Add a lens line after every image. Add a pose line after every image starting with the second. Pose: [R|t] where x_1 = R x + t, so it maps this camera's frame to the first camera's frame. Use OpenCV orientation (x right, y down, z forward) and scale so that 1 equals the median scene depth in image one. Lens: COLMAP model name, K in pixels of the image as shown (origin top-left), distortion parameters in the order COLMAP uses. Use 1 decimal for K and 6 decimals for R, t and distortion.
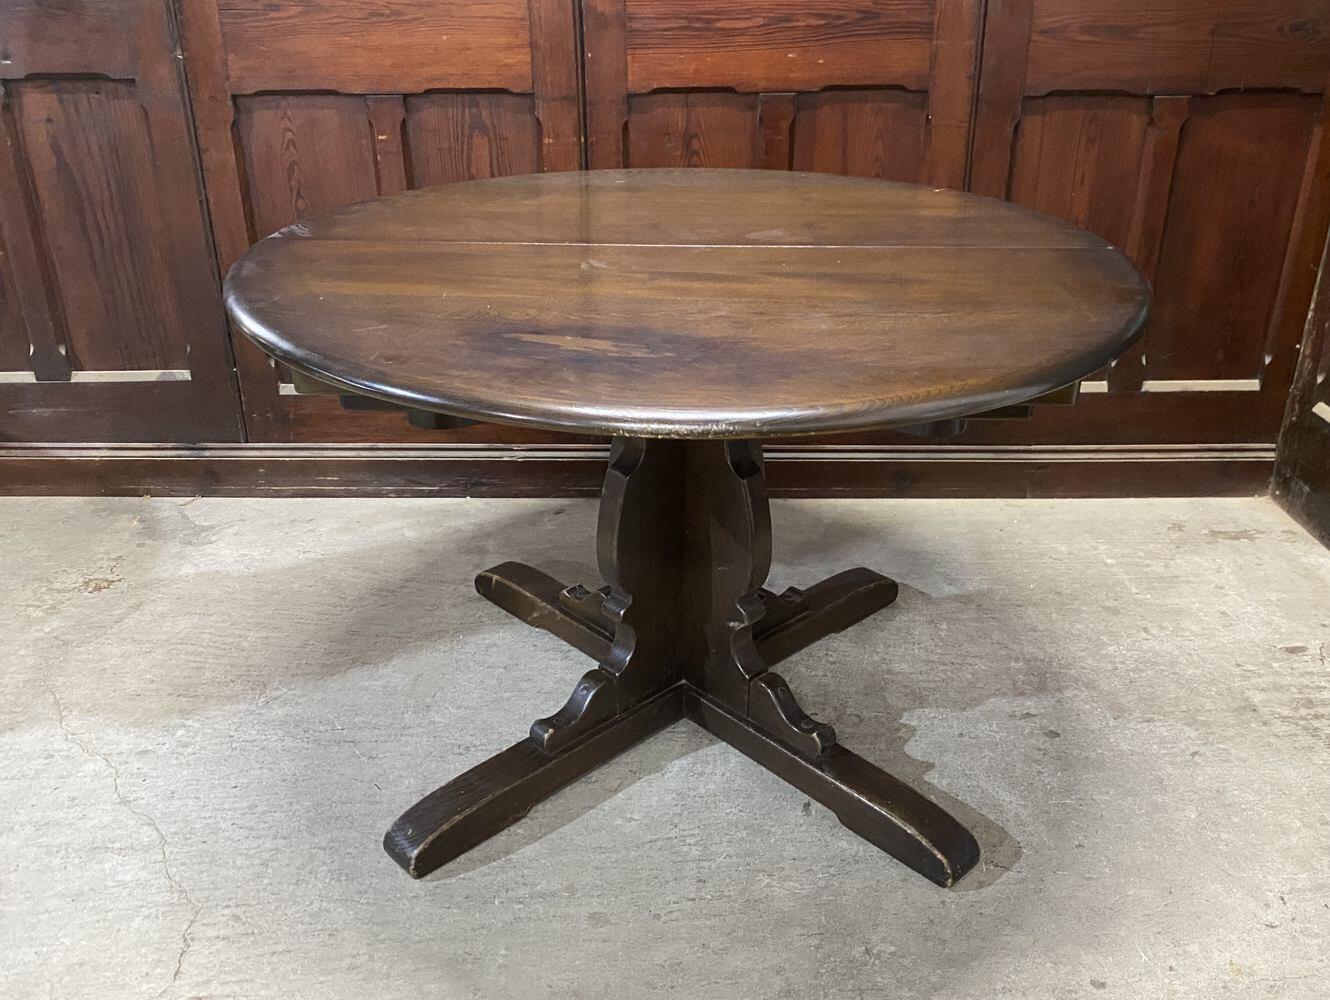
lens RADIAL K [[1190.1, 0, 660.4], [0, 1190.1, 497.0], [0, 0, 1]] dist [0.003989, -0.004309]
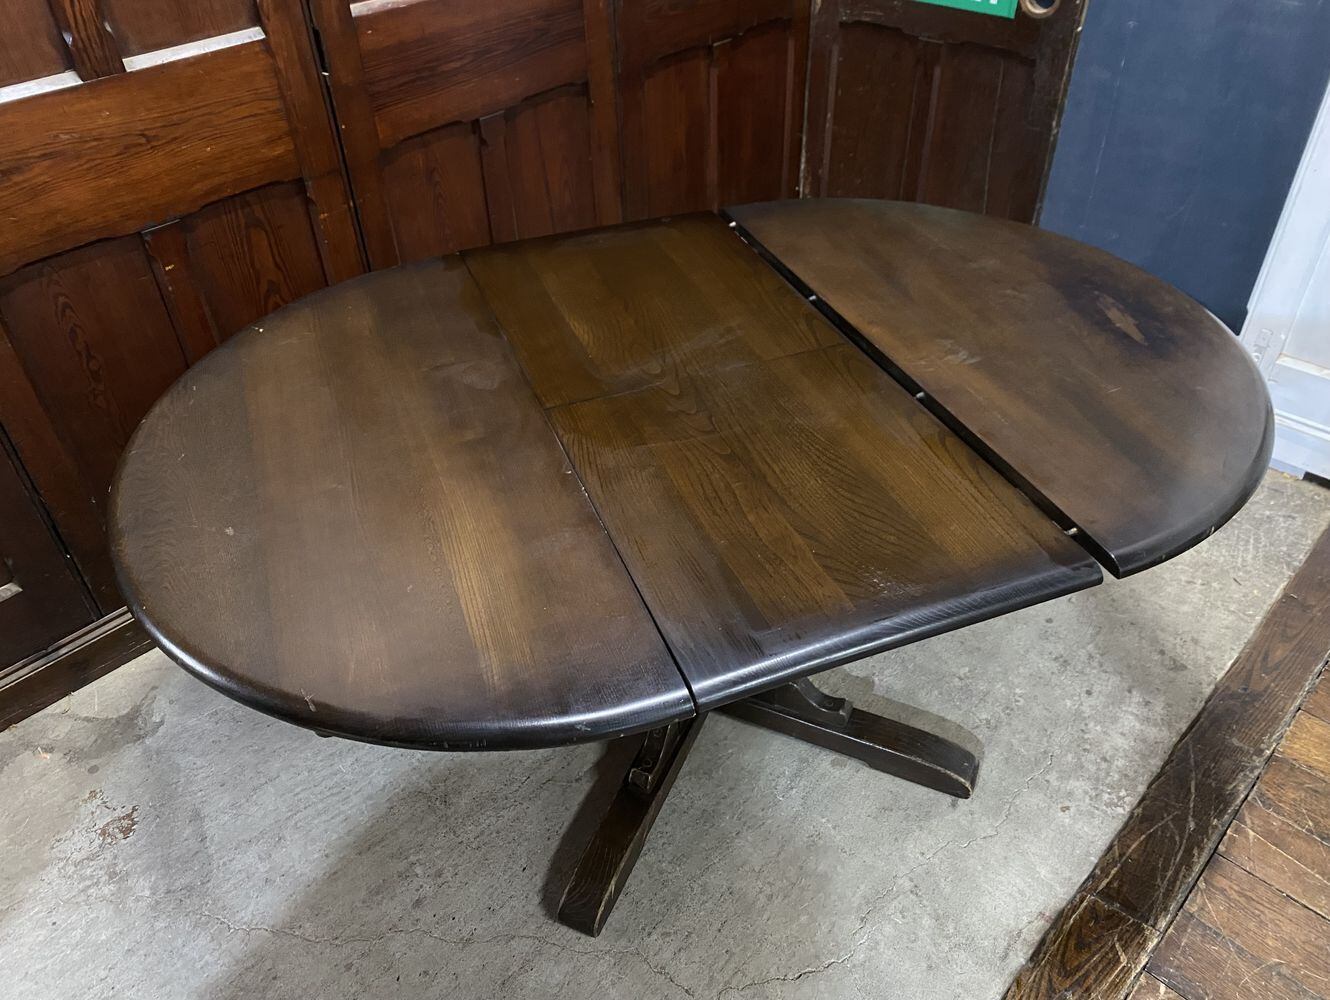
lens RADIAL K [[1019.1, 0, 661.7], [0, 1019.1, 497.1], [0, 0, 1]] dist [-0.003870, 0.007305]
pose [[0.702790, -0.461299, 0.541562, -0.500385], [0.332084, 0.885964, 0.323711, -0.283573], [-0.629132, -0.047657, 0.775836, 0.121828]]
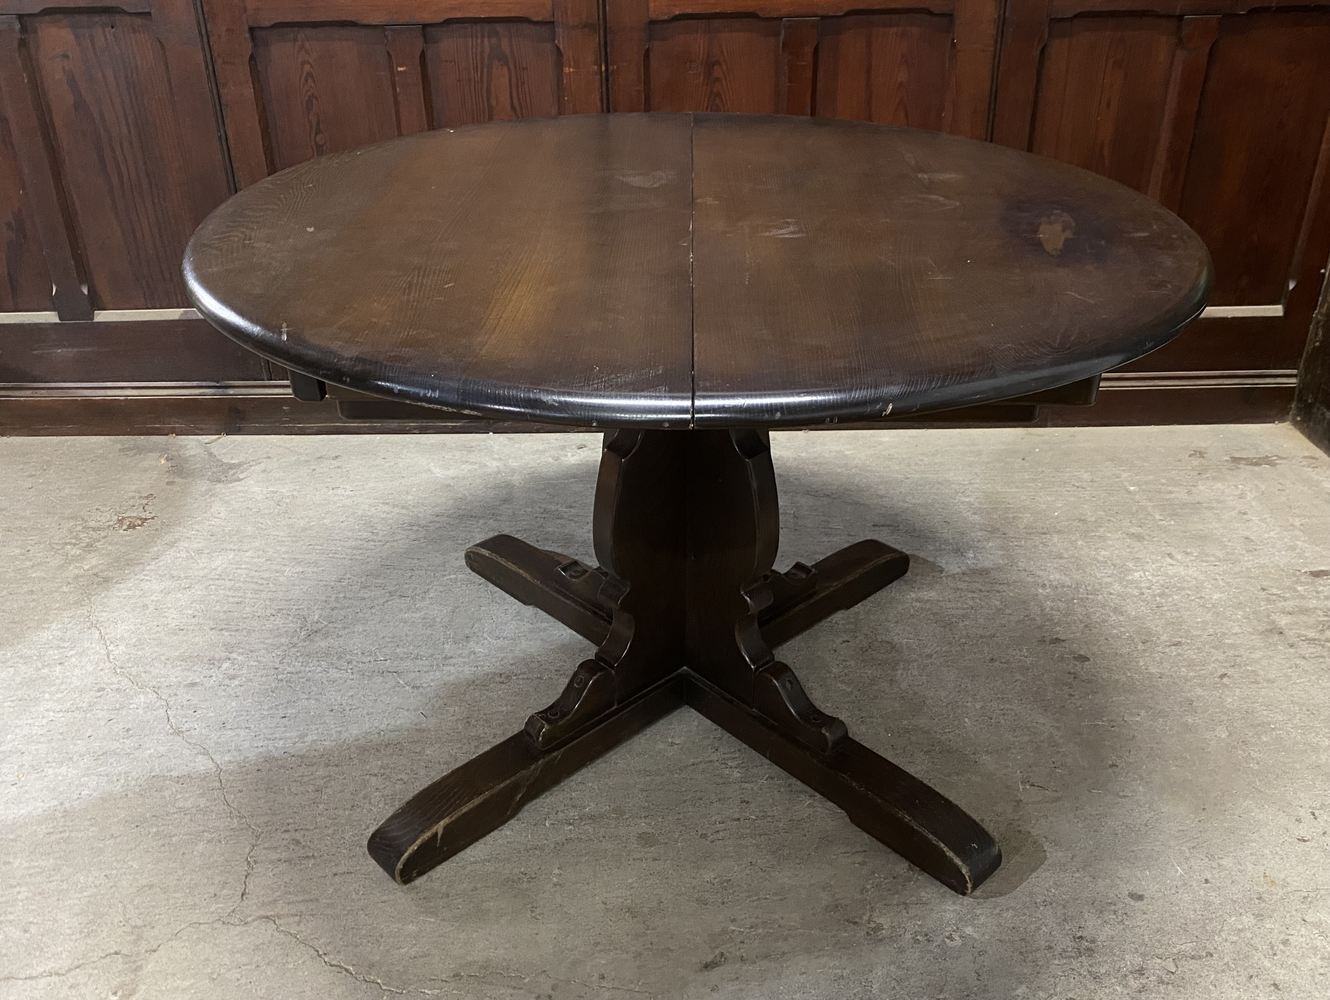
lens RADIAL K [[1190.1, 0, 643.2], [0, 1190.1, 498.4], [0, 0, 1]] dist [0.003989, -0.004309]
pose [[0.999923, -0.010804, -0.006129, -0.031401], [0.011129, 0.998382, 0.055755, 0.001634], [0.005516, -0.055818, 0.998426, -0.008176]]
